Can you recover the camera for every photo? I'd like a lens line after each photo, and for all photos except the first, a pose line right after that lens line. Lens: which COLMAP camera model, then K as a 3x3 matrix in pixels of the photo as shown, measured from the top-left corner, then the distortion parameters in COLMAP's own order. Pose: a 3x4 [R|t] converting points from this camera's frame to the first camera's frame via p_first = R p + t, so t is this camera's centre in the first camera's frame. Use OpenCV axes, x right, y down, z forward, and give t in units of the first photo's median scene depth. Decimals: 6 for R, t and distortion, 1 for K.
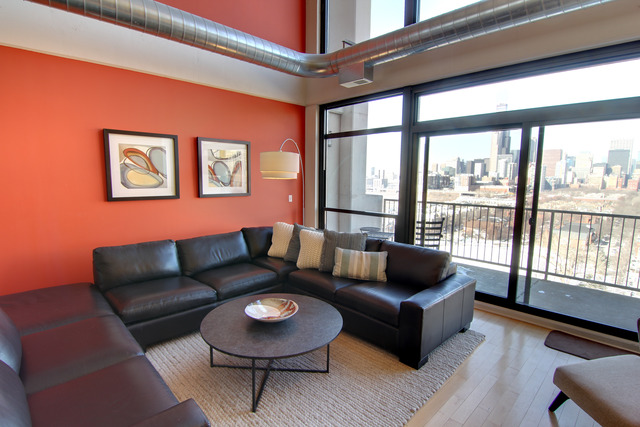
lens RADIAL K [[324.0, 0, 318.5], [0, 324.0, 217.3], [0, 0, 1]] dist [-0.000427, -0.014325]
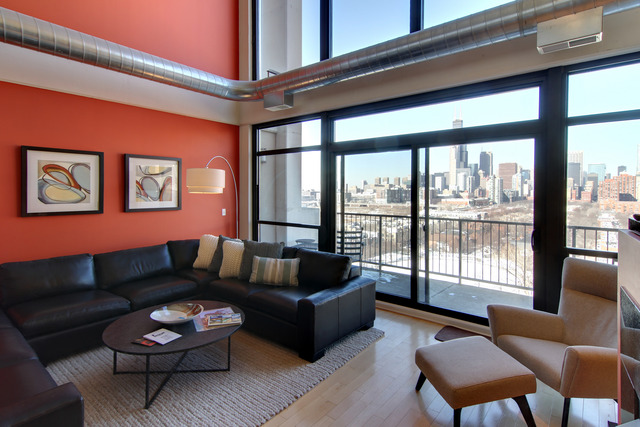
lens RADIAL K [[336.9, 0, 317.8], [0, 336.9, 193.7], [0, 0, 1]] dist [0.037766, -0.010740]
pose [[0.993865, -0.006788, 0.110393, 0.130421], [0.019569, 0.993160, -0.115109, 0.018611], [-0.108857, 0.116563, 0.987200, -0.145194]]
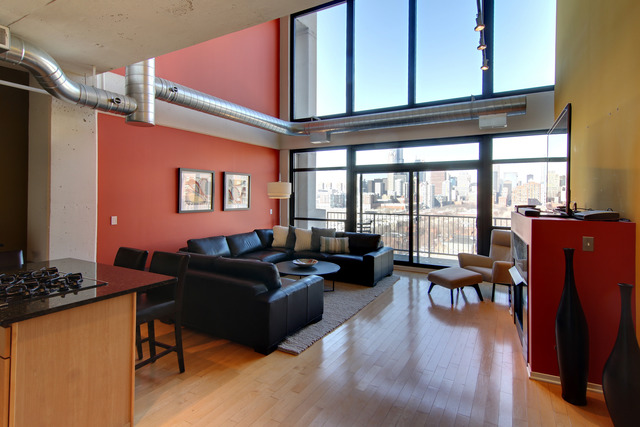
lens RADIAL K [[336.9, 0, 317.8], [0, 336.9, 193.7], [0, 0, 1]] dist [0.037766, -0.010740]
pose [[0.961859, -0.002768, 0.273531, -0.420798], [0.038421, 0.991403, -0.125072, 0.083081], [-0.270833, 0.130811, 0.953697, -0.712723]]
